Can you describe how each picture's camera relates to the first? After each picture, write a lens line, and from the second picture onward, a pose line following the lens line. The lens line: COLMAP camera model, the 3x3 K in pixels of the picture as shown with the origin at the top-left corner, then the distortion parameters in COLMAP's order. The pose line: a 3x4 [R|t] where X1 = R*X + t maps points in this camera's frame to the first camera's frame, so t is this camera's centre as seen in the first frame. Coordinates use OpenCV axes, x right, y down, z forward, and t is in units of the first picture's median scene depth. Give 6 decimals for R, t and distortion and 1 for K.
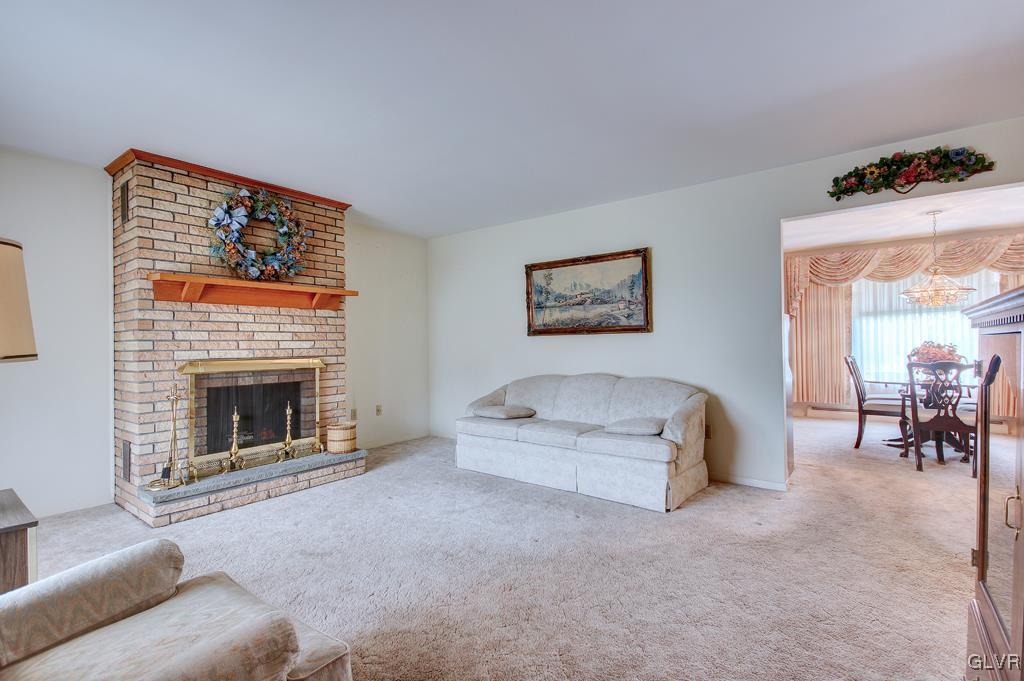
lens RADIAL K [[481.3, 0, 505.3], [0, 481.3, 345.3], [0, 0, 1]] dist [0.002218, -0.003294]
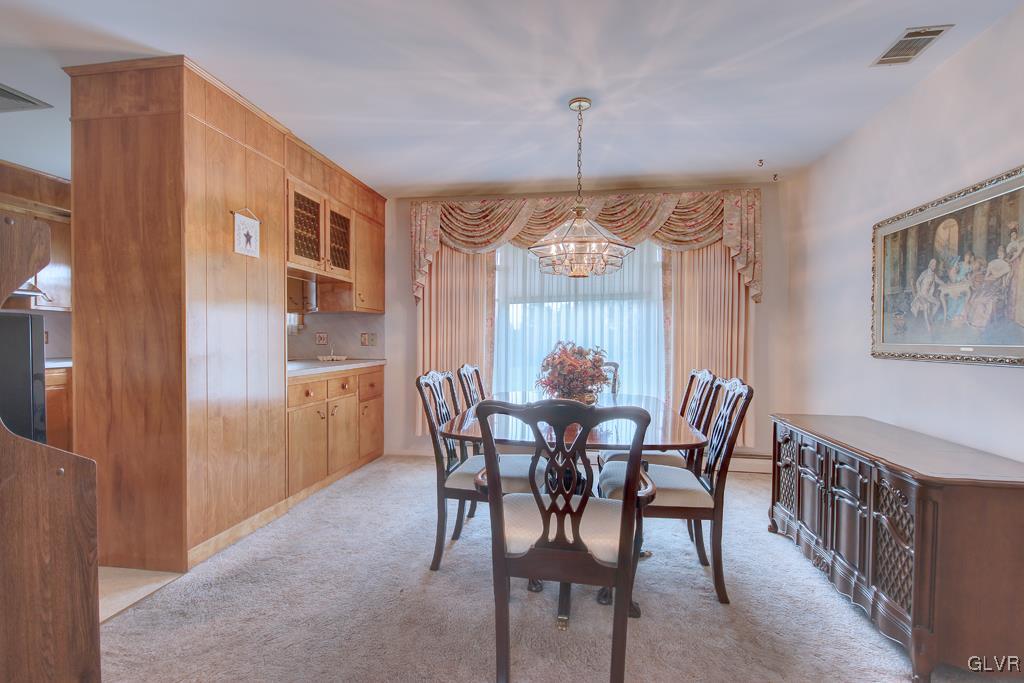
lens RADIAL K [[481.3, 0, 516.7], [0, 481.3, 343.7], [0, 0, 1]] dist [0.002218, -0.003294]
pose [[0.869688, 0.014251, 0.493396, 0.439896], [-0.018077, 0.999832, 0.002985, -0.006107], [-0.493270, -0.011515, 0.869800, 0.433868]]
